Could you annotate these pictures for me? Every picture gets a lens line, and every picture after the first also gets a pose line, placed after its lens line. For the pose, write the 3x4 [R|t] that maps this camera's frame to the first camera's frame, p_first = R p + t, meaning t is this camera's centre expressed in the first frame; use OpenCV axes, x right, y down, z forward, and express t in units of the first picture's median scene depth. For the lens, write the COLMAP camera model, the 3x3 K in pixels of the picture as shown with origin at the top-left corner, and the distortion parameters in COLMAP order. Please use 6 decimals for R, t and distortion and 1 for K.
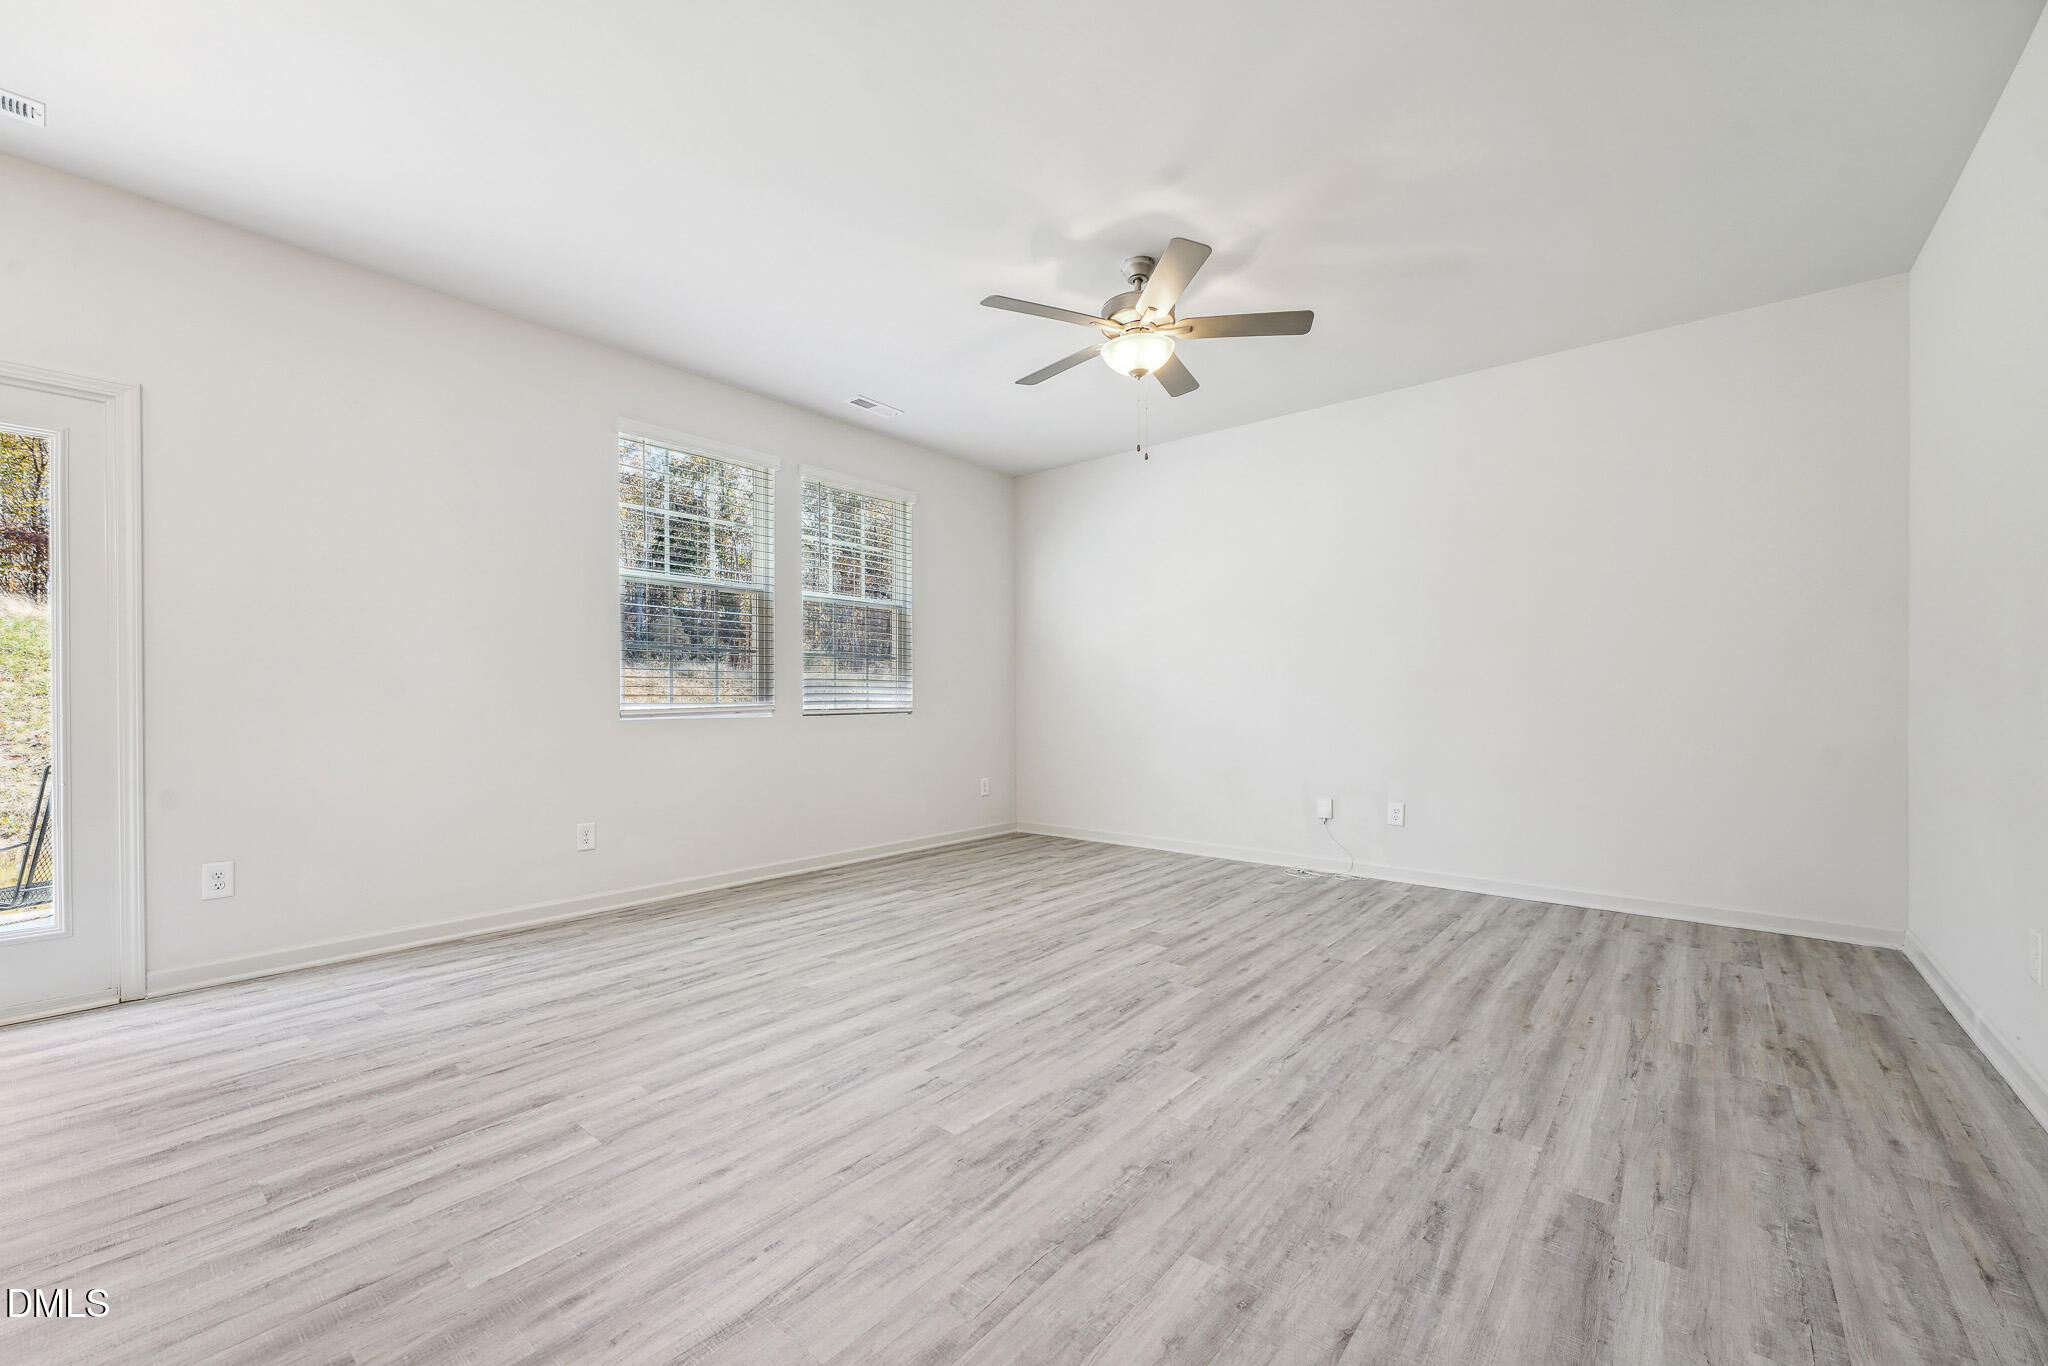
lens RADIAL K [[835.2, 0, 1018.3], [0, 835.2, 706.3], [0, 0, 1]] dist [0.000180, -0.000259]
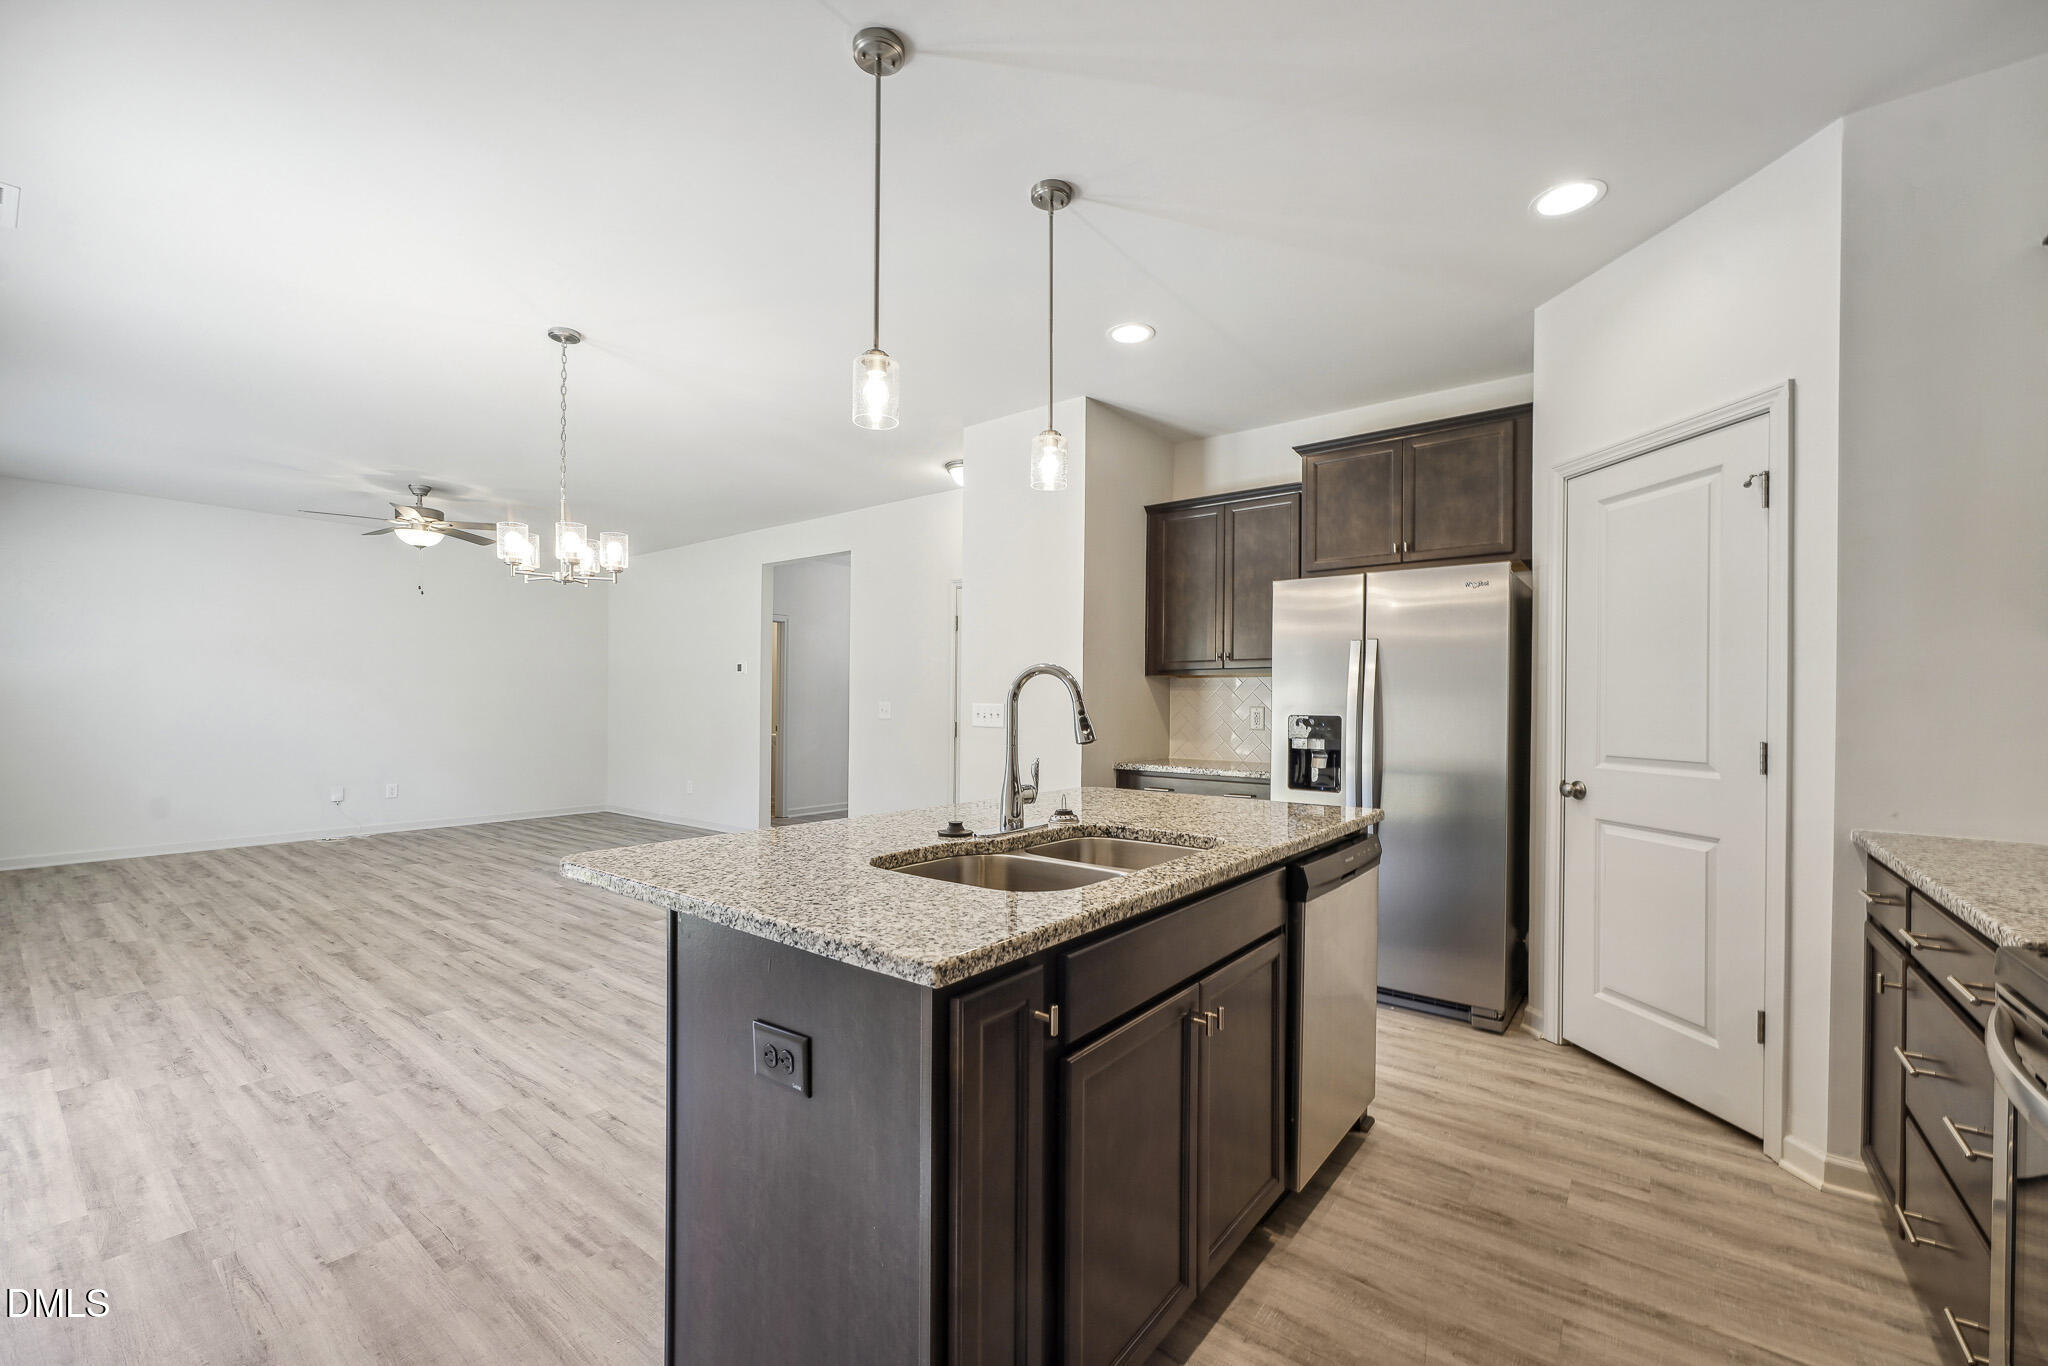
lens RADIAL K [[835.2, 0, 1018.3], [0, 835.2, 706.3], [0, 0, 1]] dist [0.000180, -0.000259]
pose [[-0.034863, -0.002528, 0.999389, -2.069521], [0.000581, 0.999997, 0.002550, -0.072422], [-0.999392, 0.000670, -0.034861, -0.307749]]
